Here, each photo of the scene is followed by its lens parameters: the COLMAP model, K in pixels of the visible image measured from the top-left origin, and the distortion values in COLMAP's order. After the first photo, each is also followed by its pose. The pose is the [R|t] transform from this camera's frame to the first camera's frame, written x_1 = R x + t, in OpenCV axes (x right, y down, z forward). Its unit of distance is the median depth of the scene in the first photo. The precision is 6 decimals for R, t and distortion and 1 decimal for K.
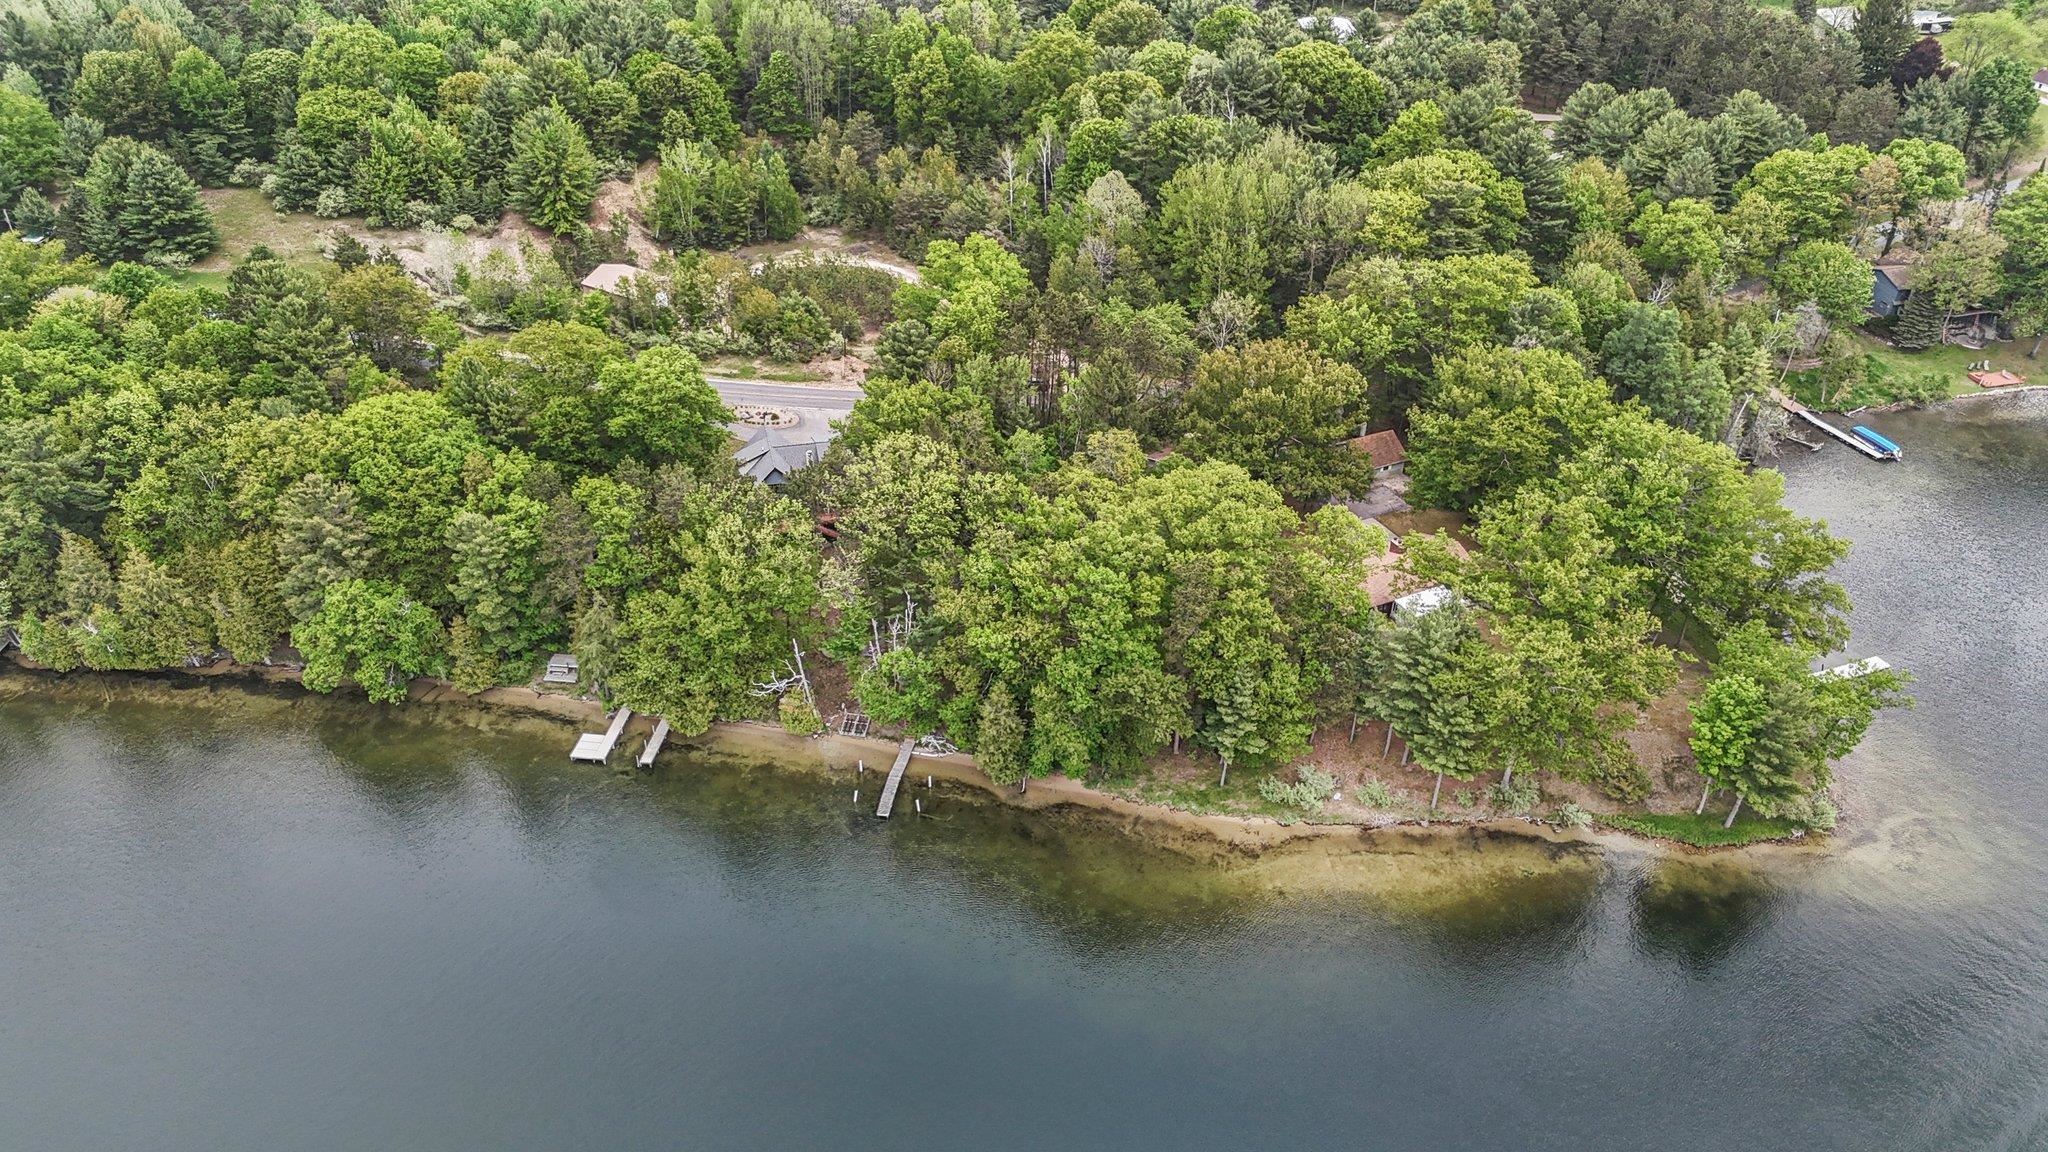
lens RADIAL K [[1590.0, 0, 1024.0], [0, 1590.0, 576.0], [0, 0, 1]] dist [0.033410, -0.005713]
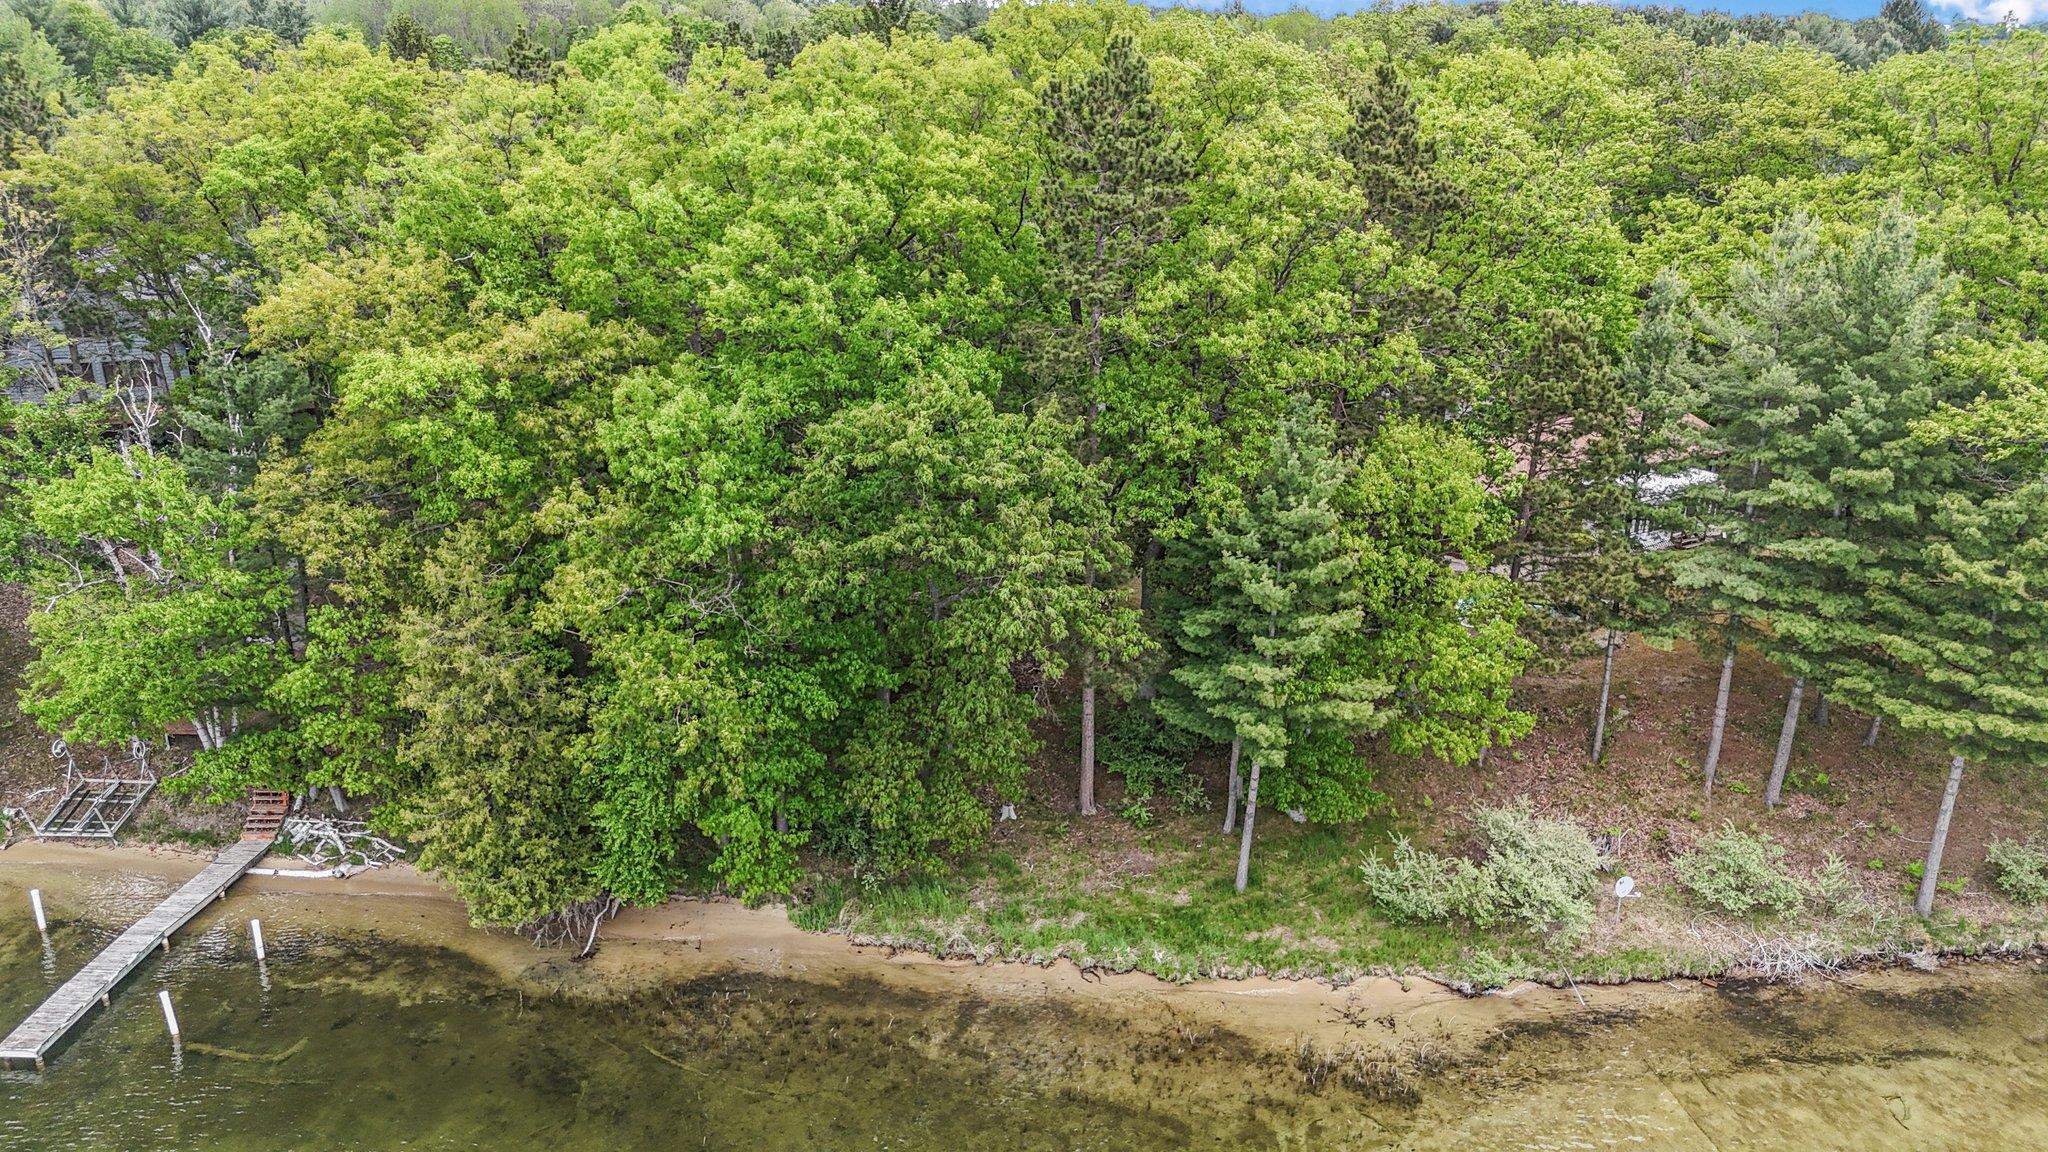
lens RADIAL K [[1590.0, 0, 1024.0], [0, 1590.0, 576.0], [0, 0, 1]] dist [0.033410, -0.005713]
pose [[0.995857, -0.049608, 0.076208, 0.062498], [0.066595, 0.968546, -0.239758, 0.146705], [-0.061917, 0.243840, 0.967837, 0.699884]]
